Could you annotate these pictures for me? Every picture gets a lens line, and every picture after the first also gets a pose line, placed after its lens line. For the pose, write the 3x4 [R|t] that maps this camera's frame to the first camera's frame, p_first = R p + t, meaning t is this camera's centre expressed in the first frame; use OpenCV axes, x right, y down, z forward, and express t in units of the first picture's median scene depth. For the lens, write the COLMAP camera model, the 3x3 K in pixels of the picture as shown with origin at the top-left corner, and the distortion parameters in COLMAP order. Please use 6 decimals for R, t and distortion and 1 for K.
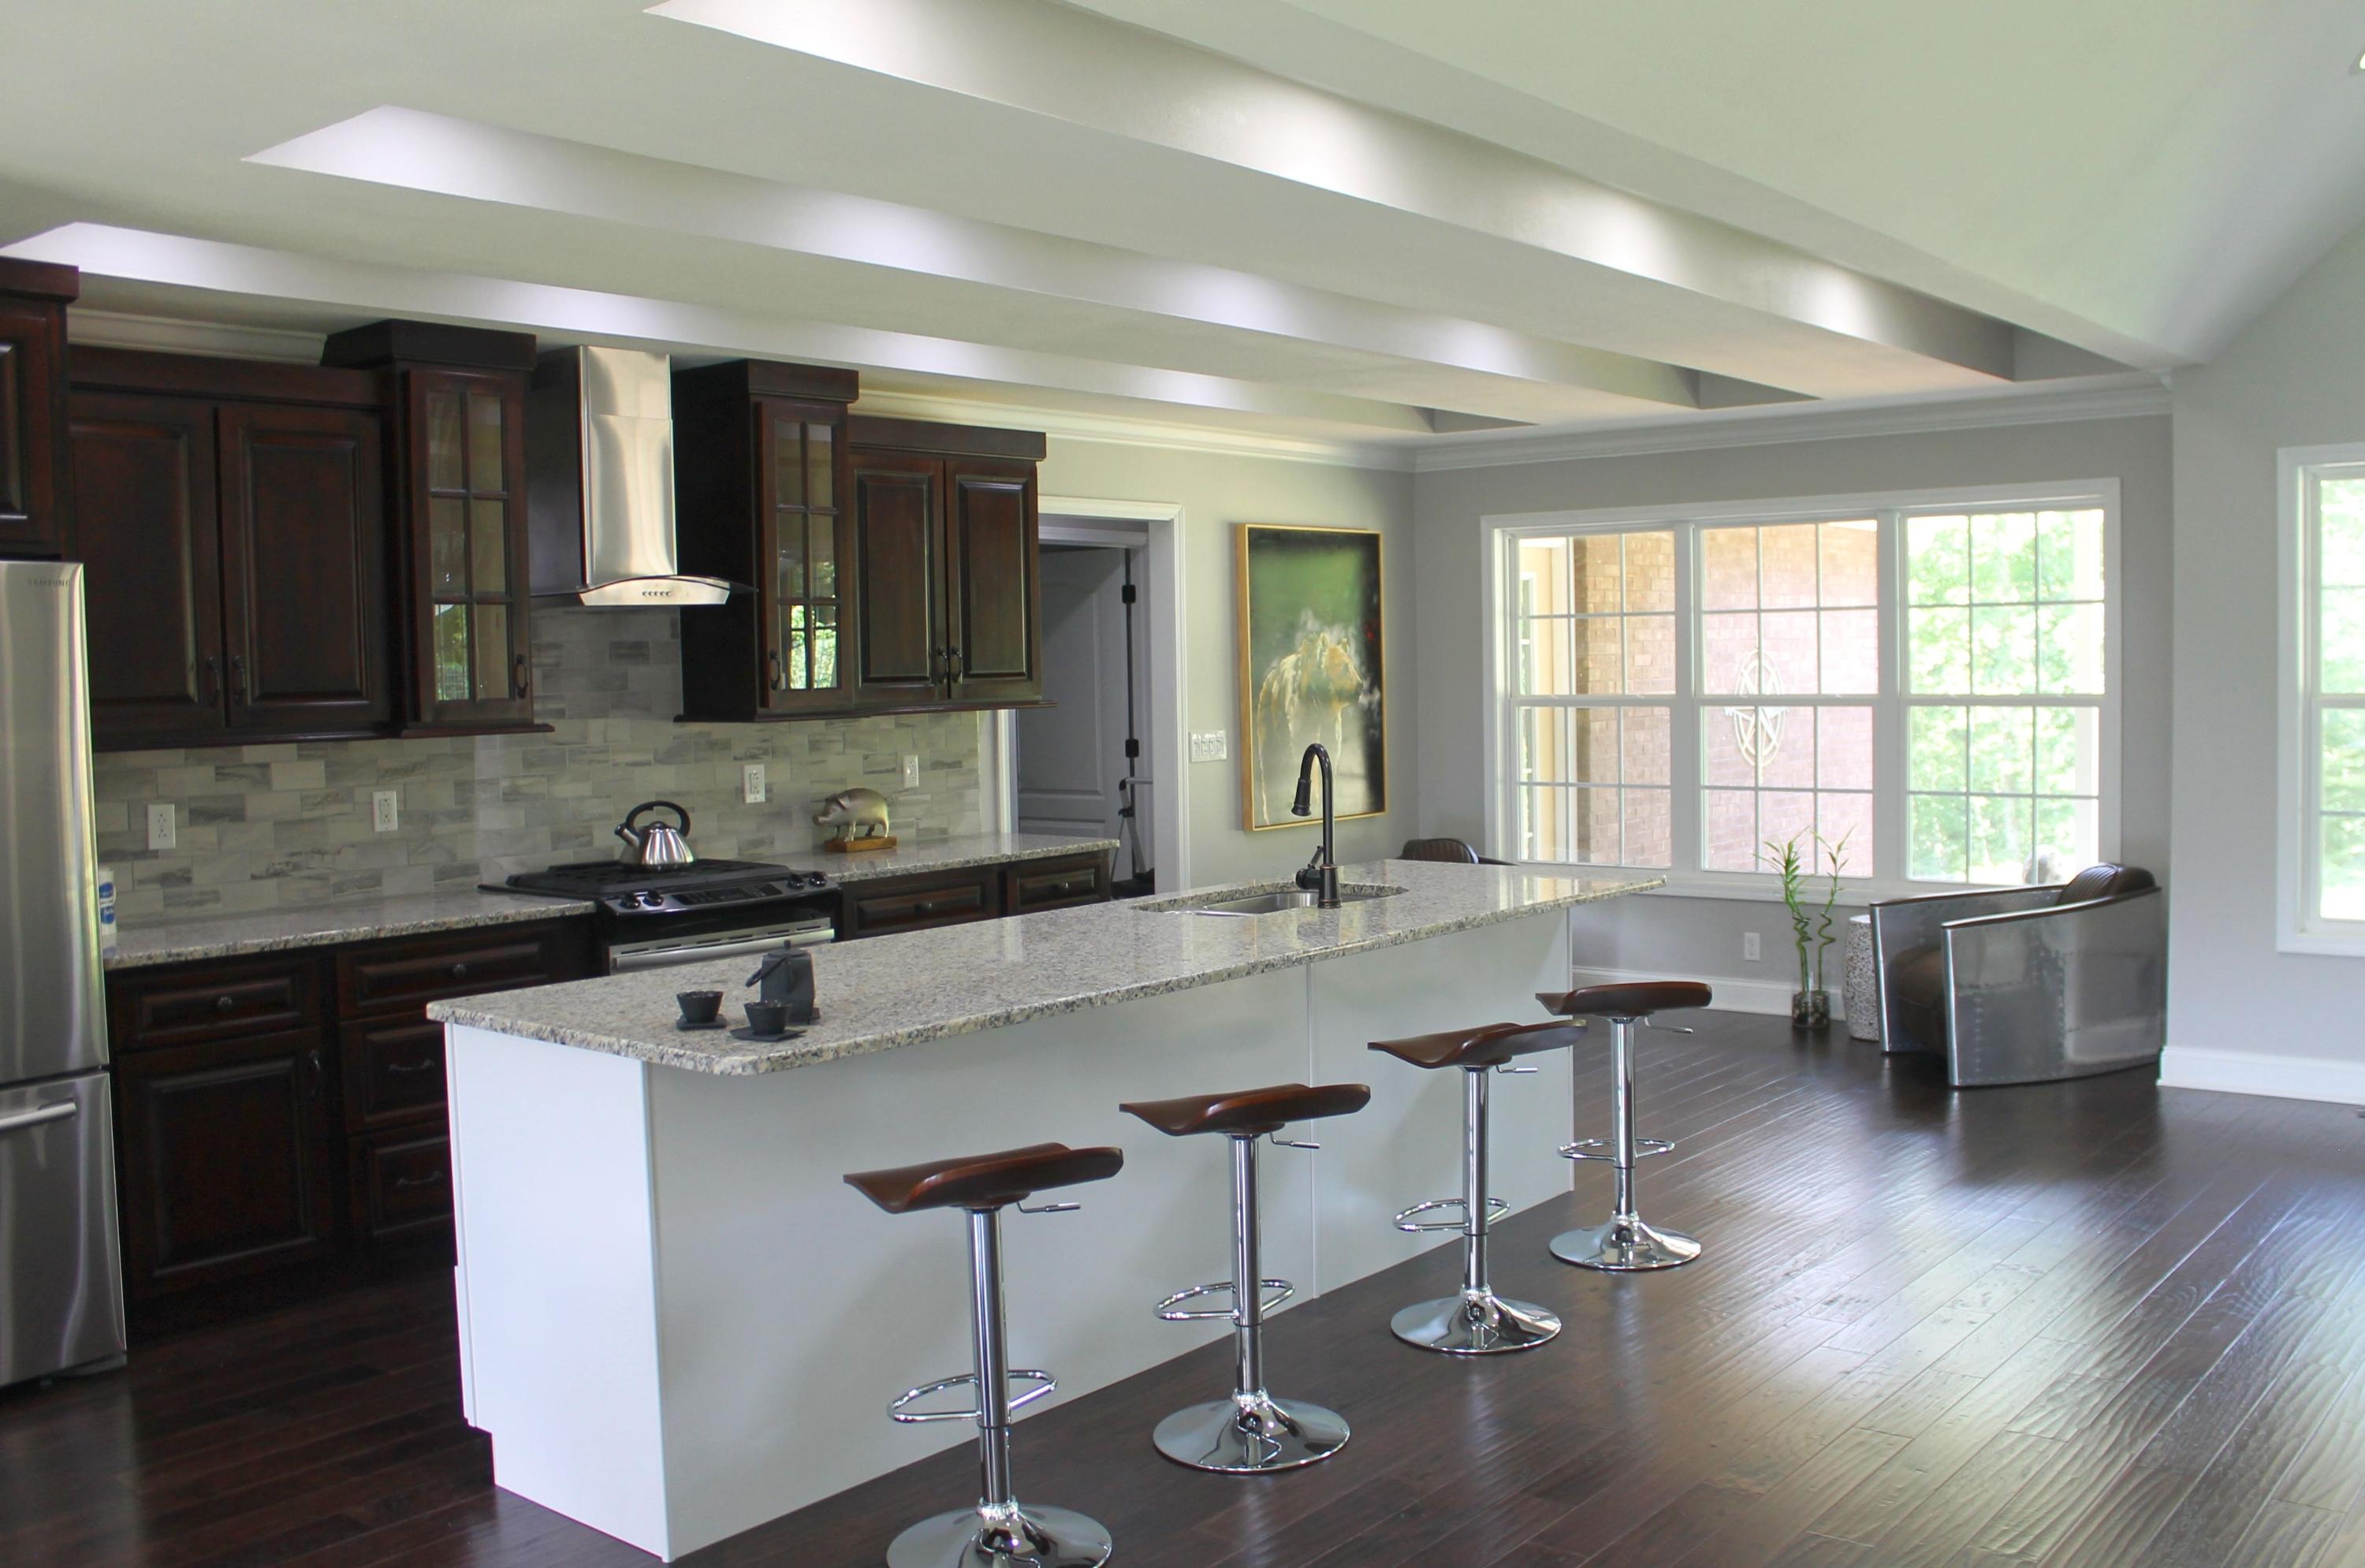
lens RADIAL K [[2070.7, 0, 1209.9], [0, 2070.7, 781.0], [0, 0, 1]] dist [-0.146852, 0.141379]
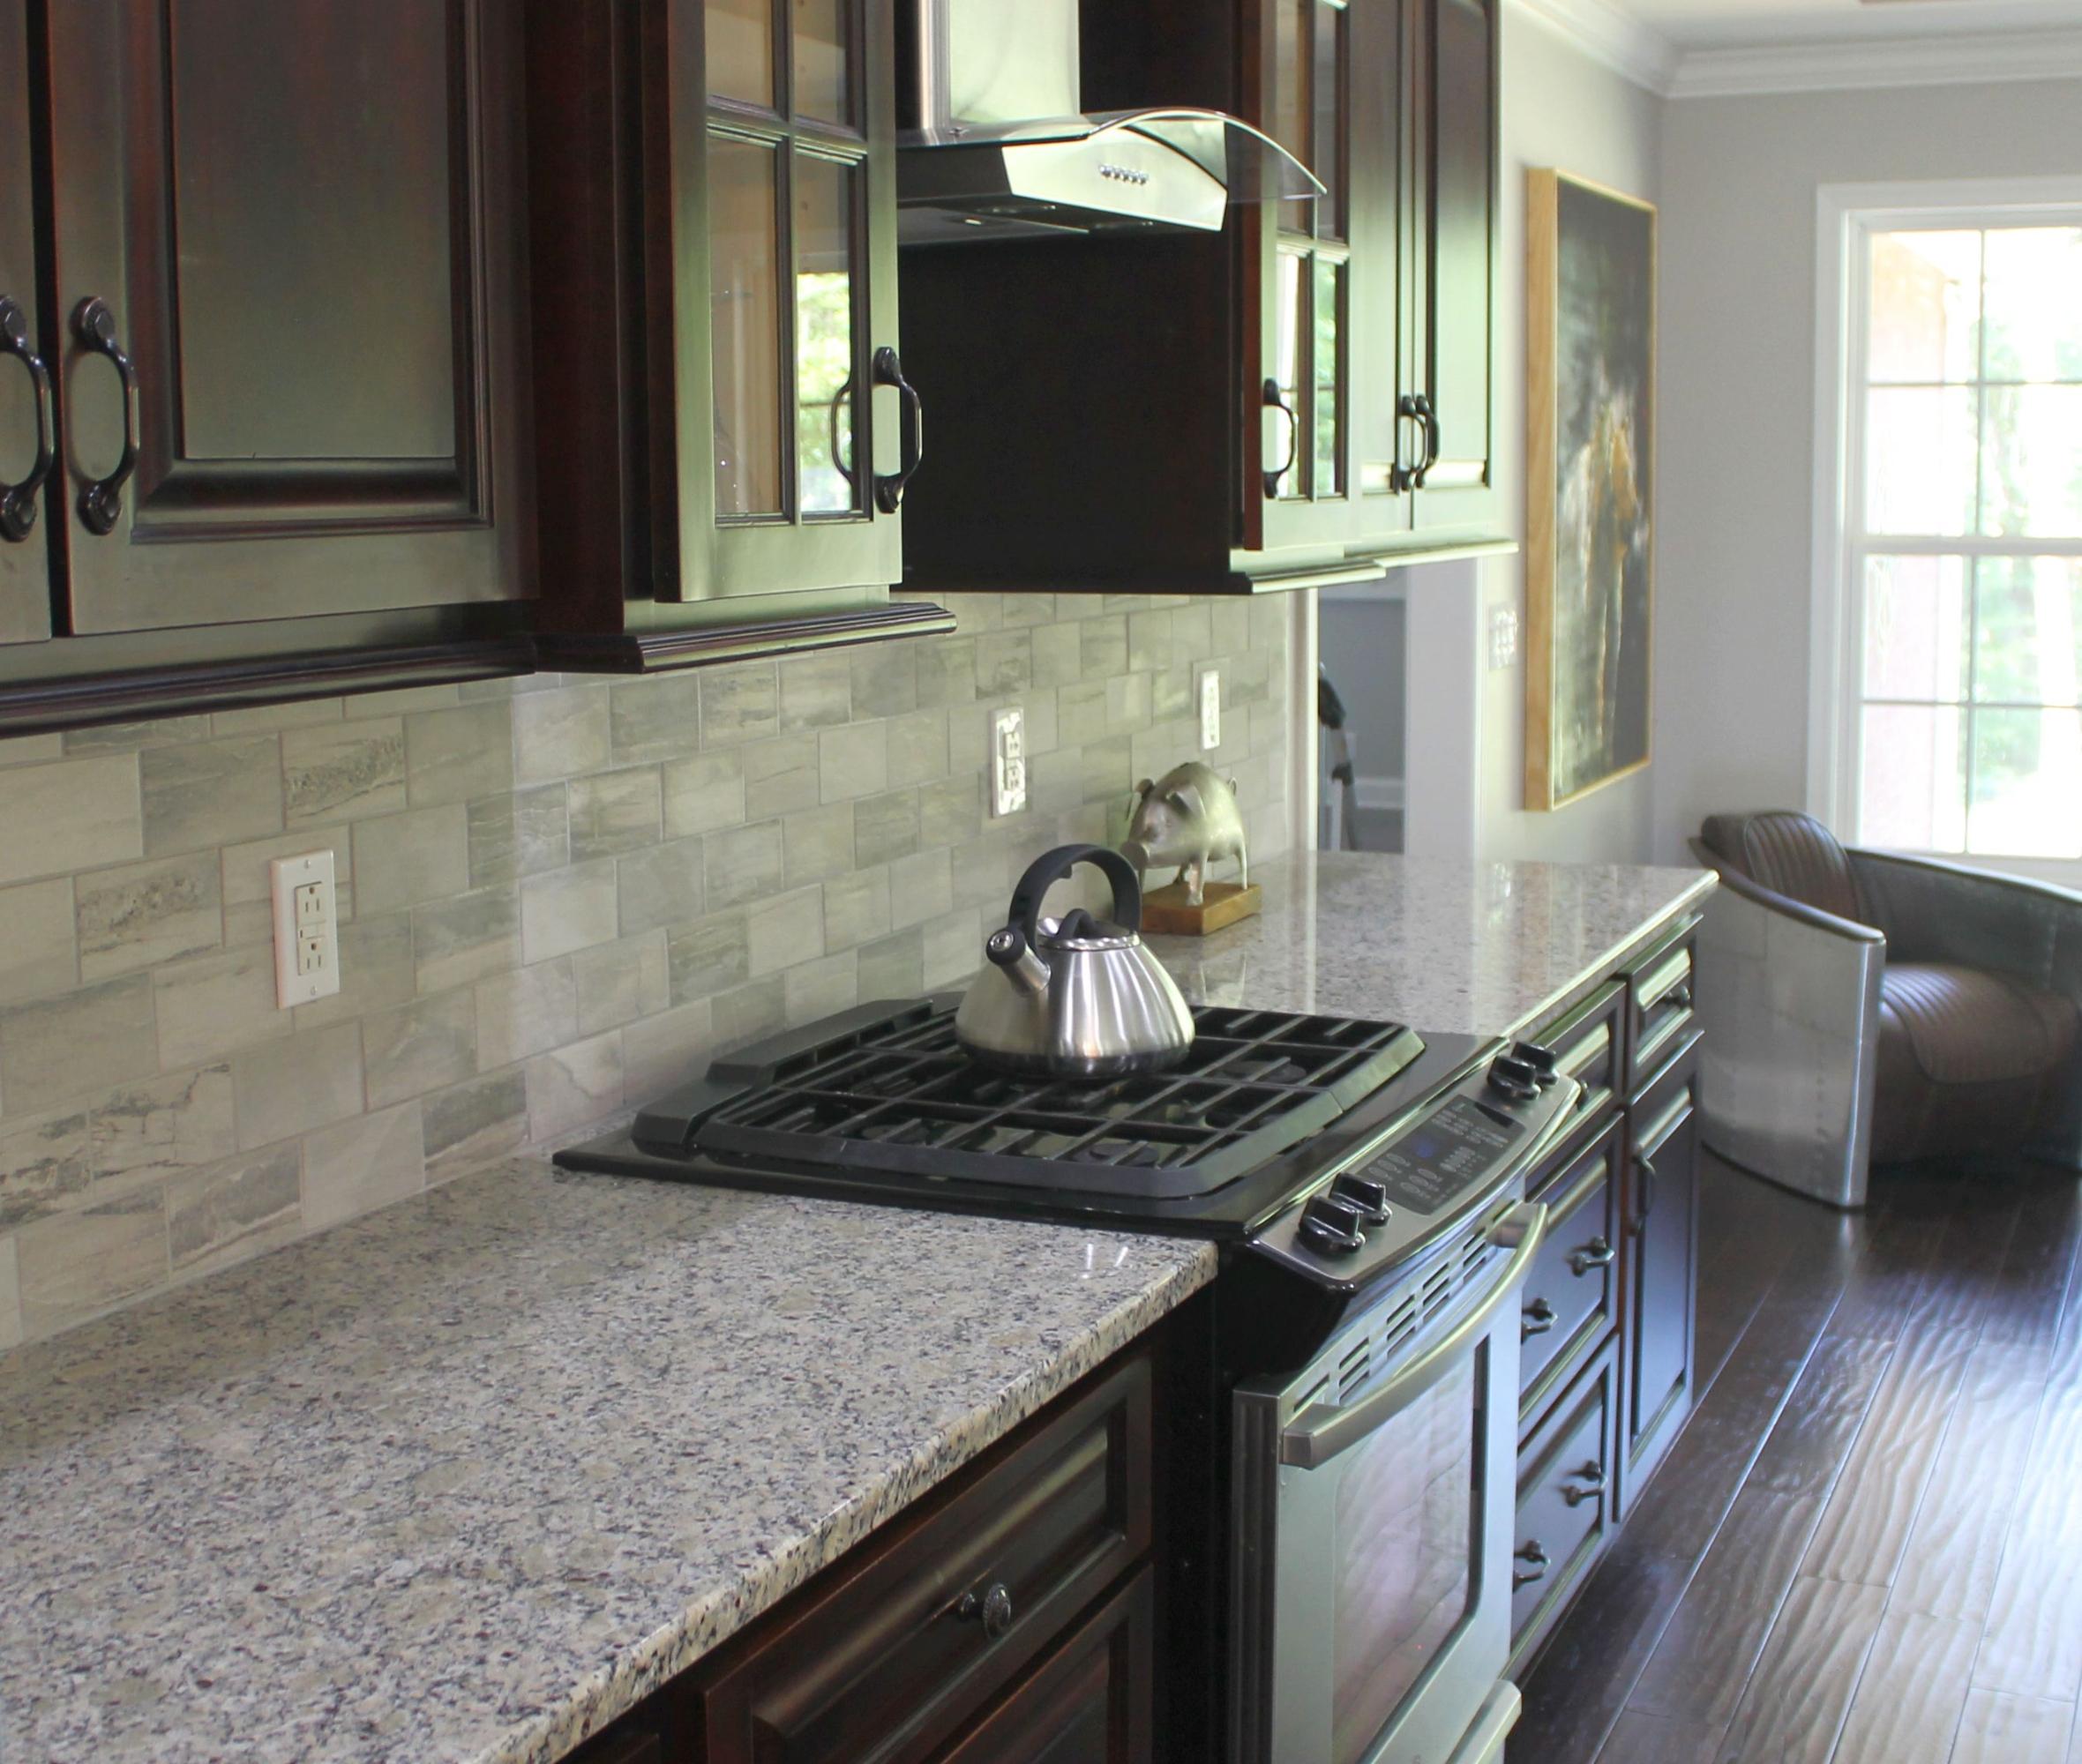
lens RADIAL K [[2842.2, 0, 1041.0], [0, 2842.2, 882.0], [0, 0, 1]] dist [-0.120862, -0.033909]
pose [[0.962047, -0.028343, 0.271408, -0.405818], [0.006466, 0.996680, 0.081164, -0.020886], [-0.272808, -0.076328, 0.959036, 0.598088]]
